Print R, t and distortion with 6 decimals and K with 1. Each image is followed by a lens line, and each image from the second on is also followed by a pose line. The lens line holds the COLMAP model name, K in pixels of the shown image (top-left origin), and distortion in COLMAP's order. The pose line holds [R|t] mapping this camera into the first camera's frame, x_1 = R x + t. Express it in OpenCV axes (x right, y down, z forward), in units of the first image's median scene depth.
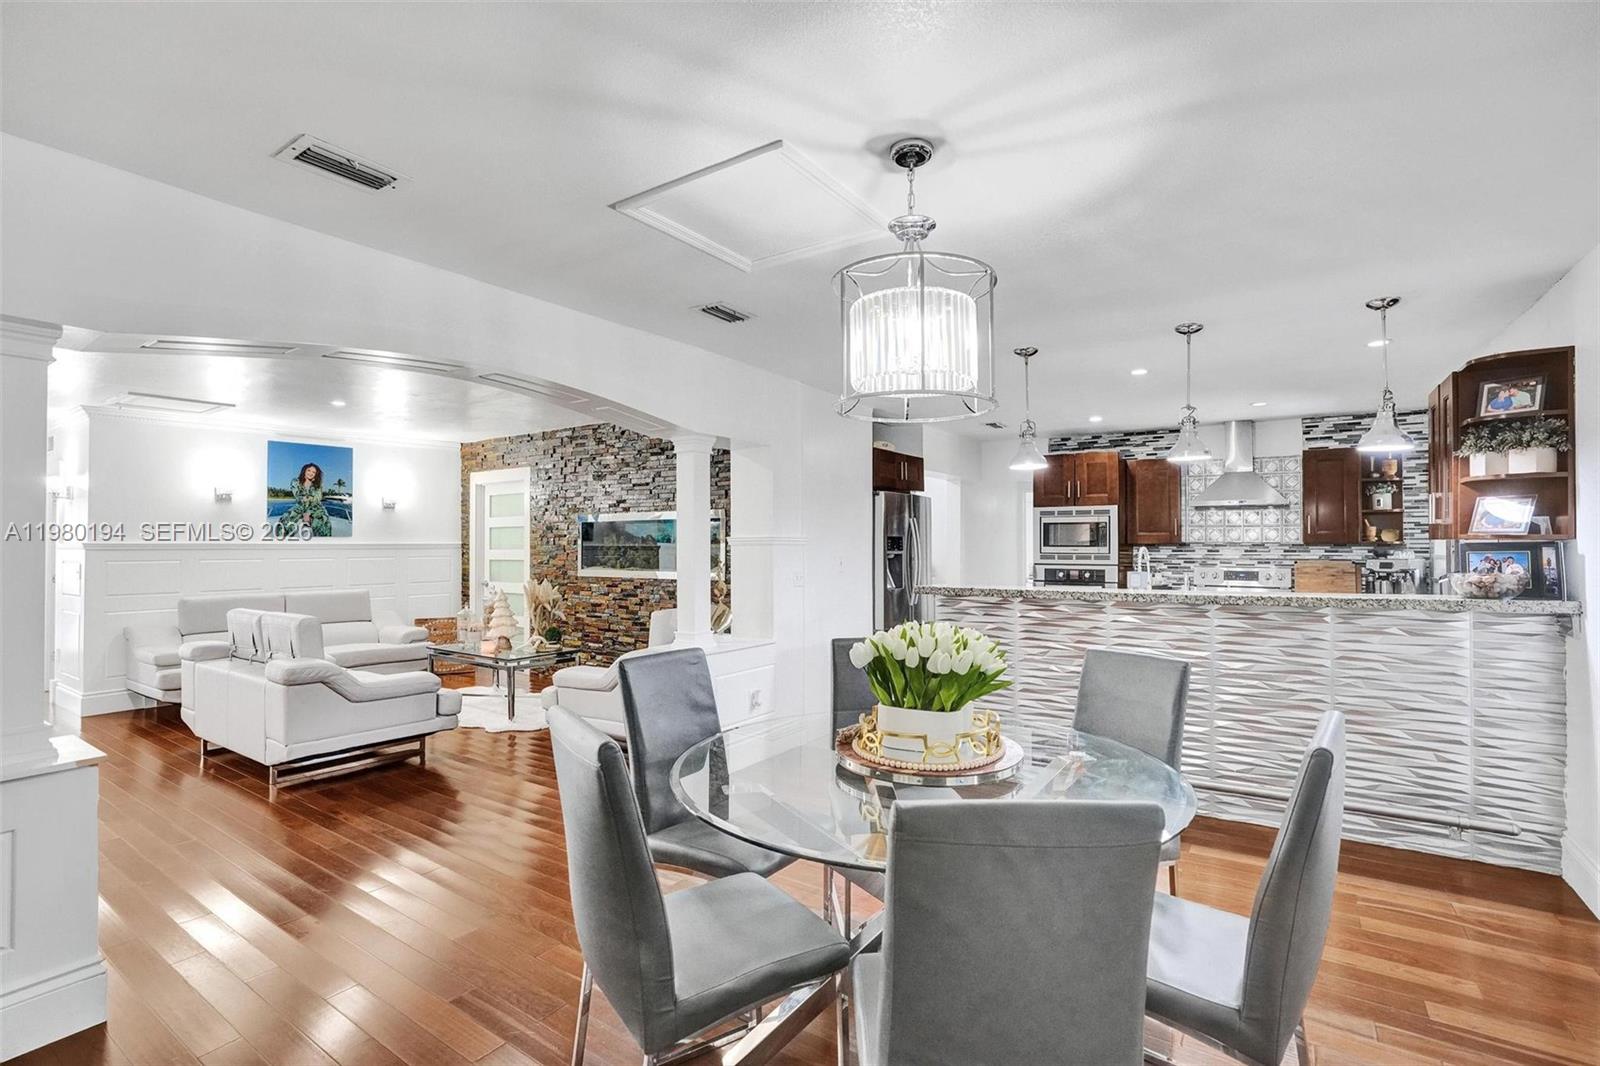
lens RADIAL K [[773.2, 0, 843.1], [0, 773.2, 524.3], [0, 0, 1]] dist [-0.002934, 0.001866]
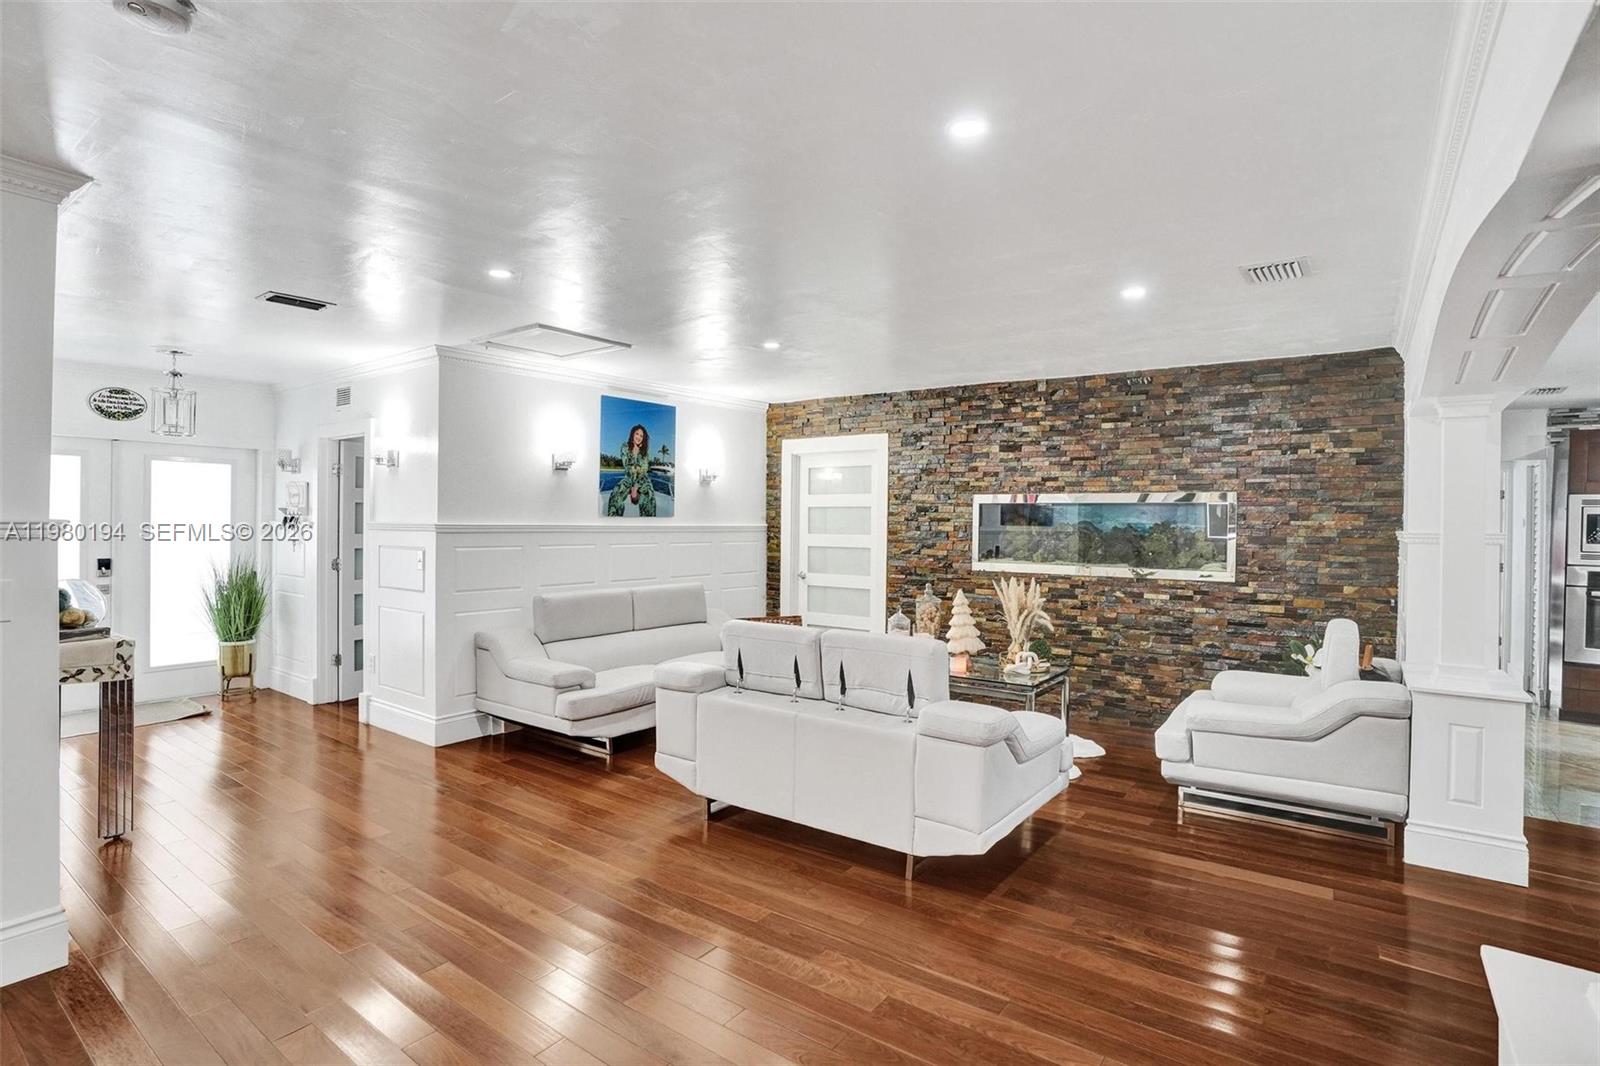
lens RADIAL K [[779.0, 0, 805.6], [0, 779.0, 526.4], [0, 0, 1]] dist [-0.005013, 0.000071]
pose [[0.999751, 0.014539, 0.016900, -0.574429], [-0.015116, 0.999289, 0.034531, -0.004770], [-0.016386, -0.034778, 0.999261, 0.205337]]
